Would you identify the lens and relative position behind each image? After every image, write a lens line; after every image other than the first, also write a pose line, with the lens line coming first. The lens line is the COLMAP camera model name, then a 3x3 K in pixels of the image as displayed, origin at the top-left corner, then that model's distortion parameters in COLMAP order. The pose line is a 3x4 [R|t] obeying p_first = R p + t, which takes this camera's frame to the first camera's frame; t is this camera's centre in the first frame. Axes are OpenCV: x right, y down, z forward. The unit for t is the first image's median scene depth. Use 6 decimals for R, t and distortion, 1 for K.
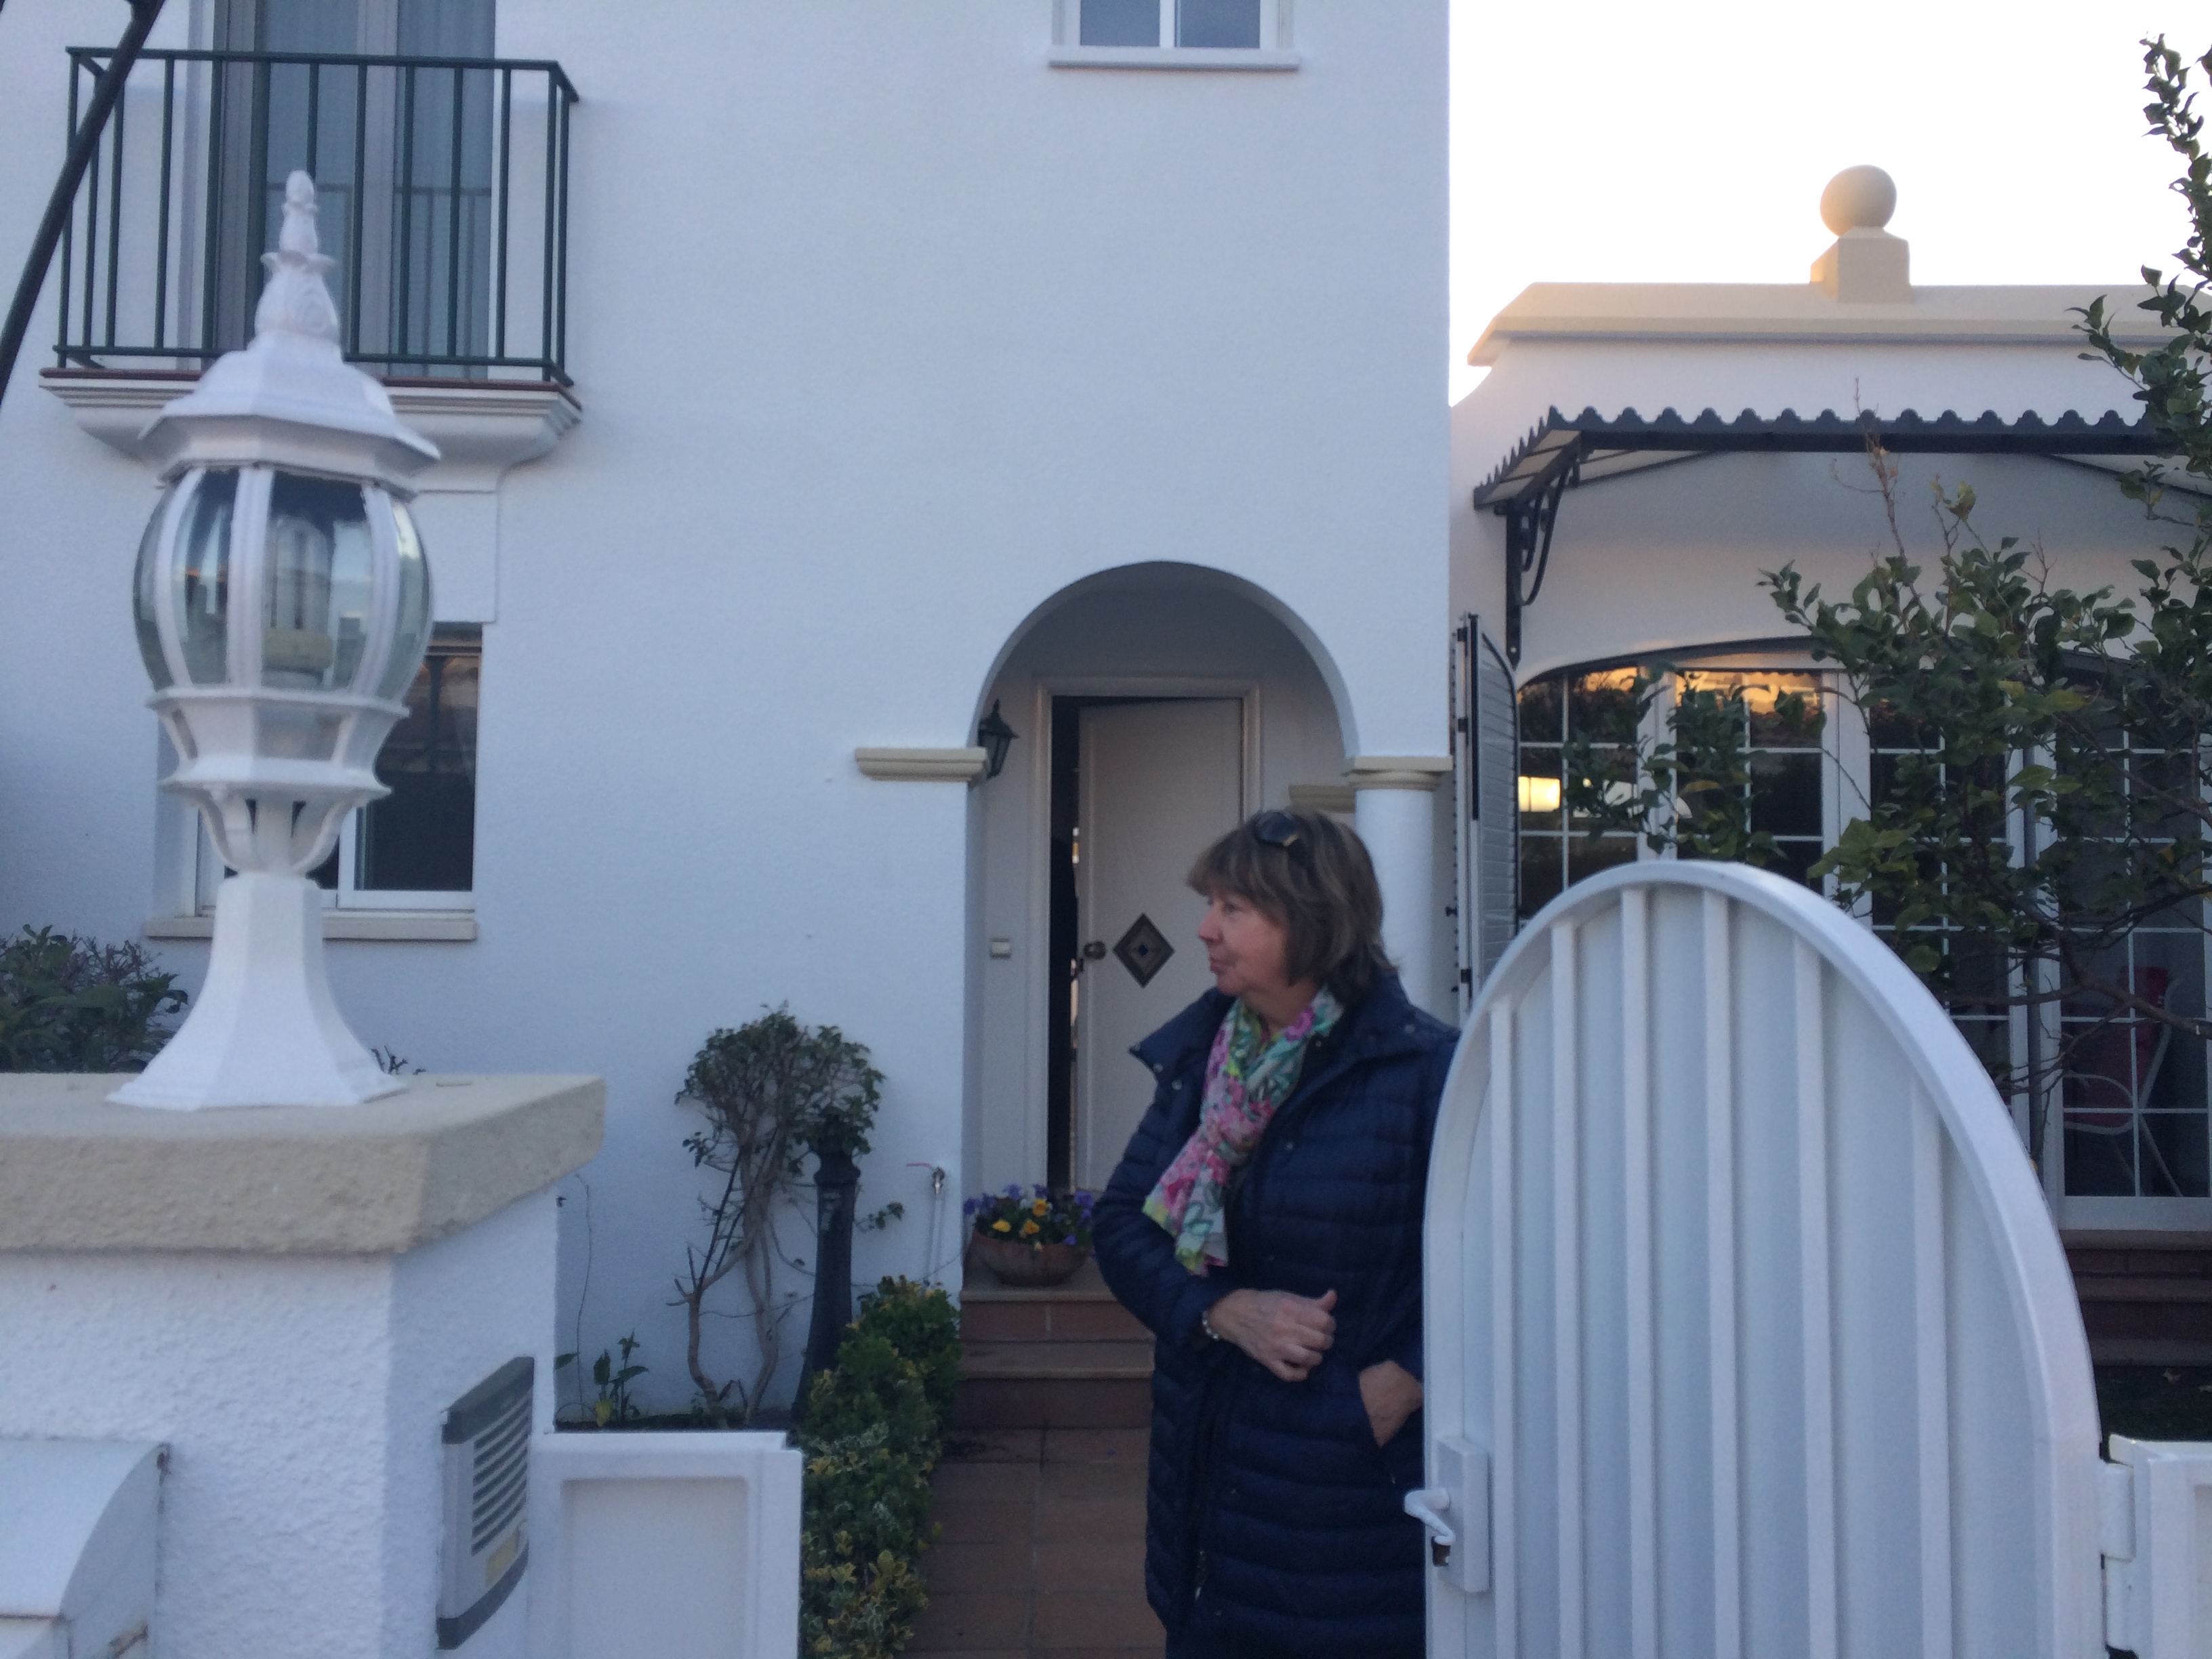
lens RADIAL K [[1910.1, 0, 1113.7], [0, 1910.1, 842.7], [0, 0, 1]] dist [0.016075, 0.000526]
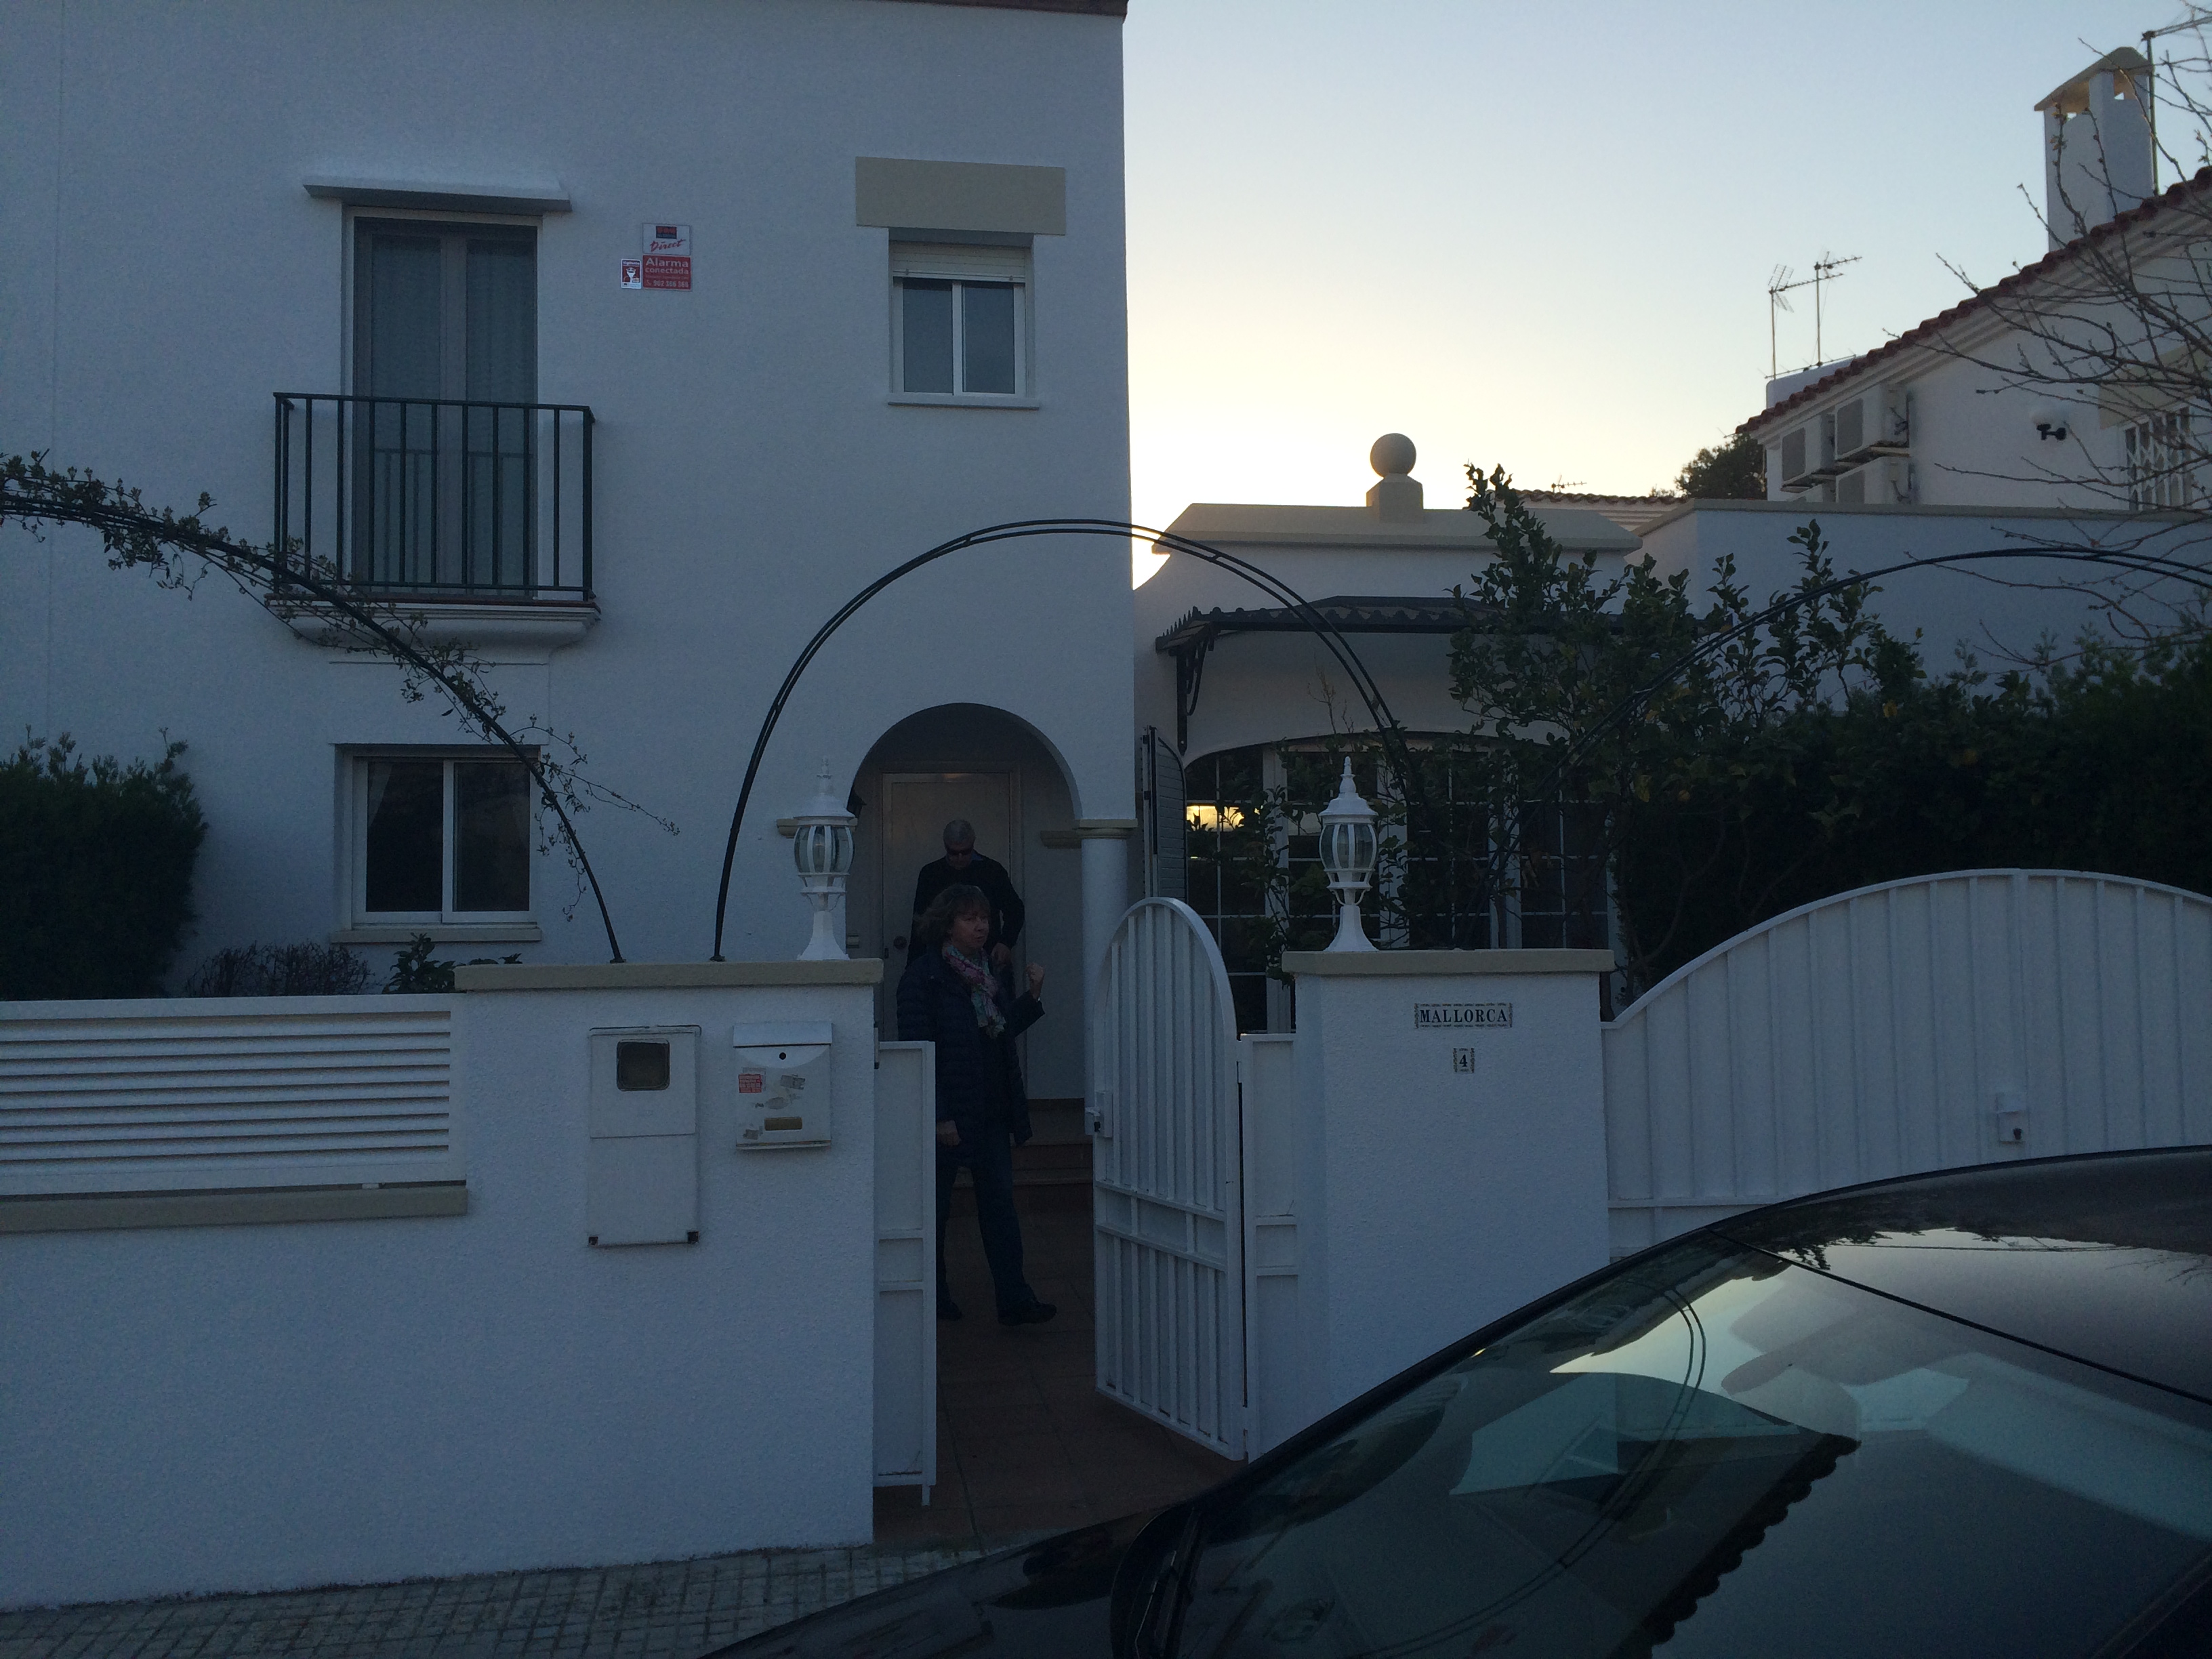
lens RADIAL K [[1910.1, 0, 1103.6], [0, 1910.1, 833.8], [0, 0, 1]] dist [0.016075, 0.000526]
pose [[0.991746, -0.015796, 0.127239, -0.058458], [0.016548, 0.999851, -0.004855, -0.022267], [-0.127144, 0.006921, 0.991860, -0.587665]]
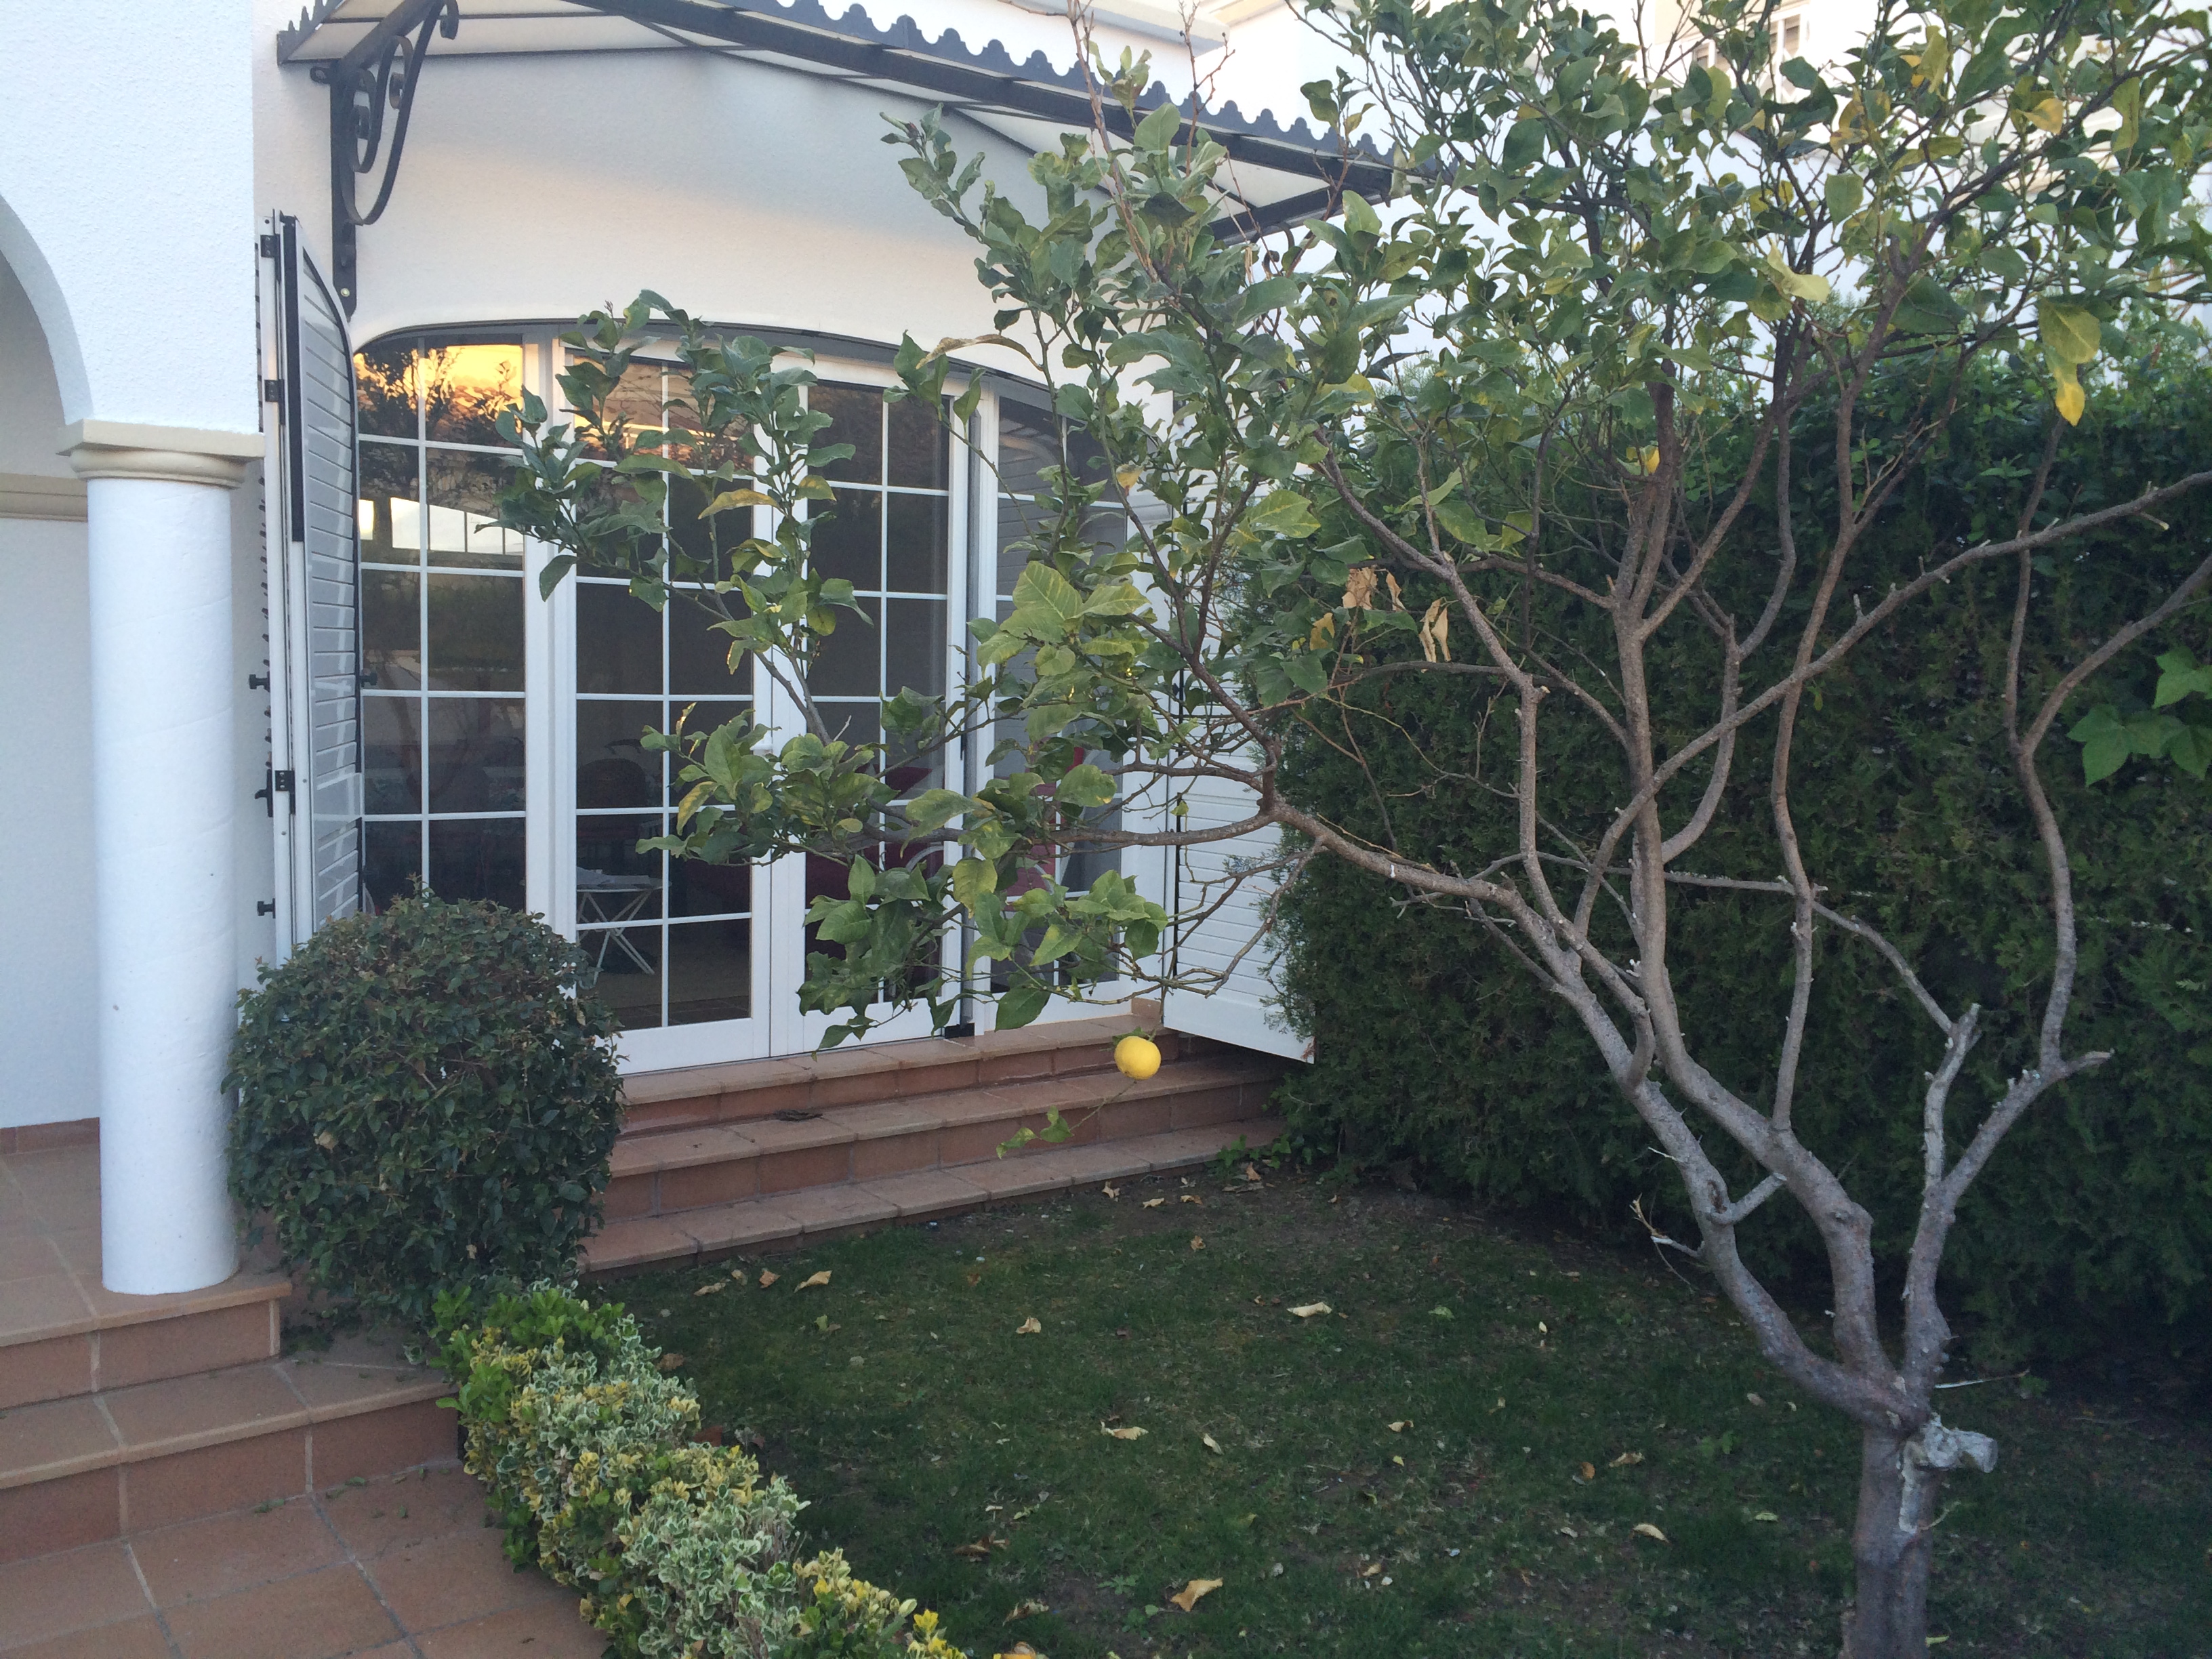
lens RADIAL K [[1910.1, 0, 1116.8], [0, 1910.1, 813.4], [0, 0, 1]] dist [0.016075, 0.000526]
pose [[0.817395, -0.036749, 0.574904, 0.038701], [-0.033164, 0.993306, 0.110647, -0.001791], [-0.575122, -0.109508, 0.810705, 0.300717]]
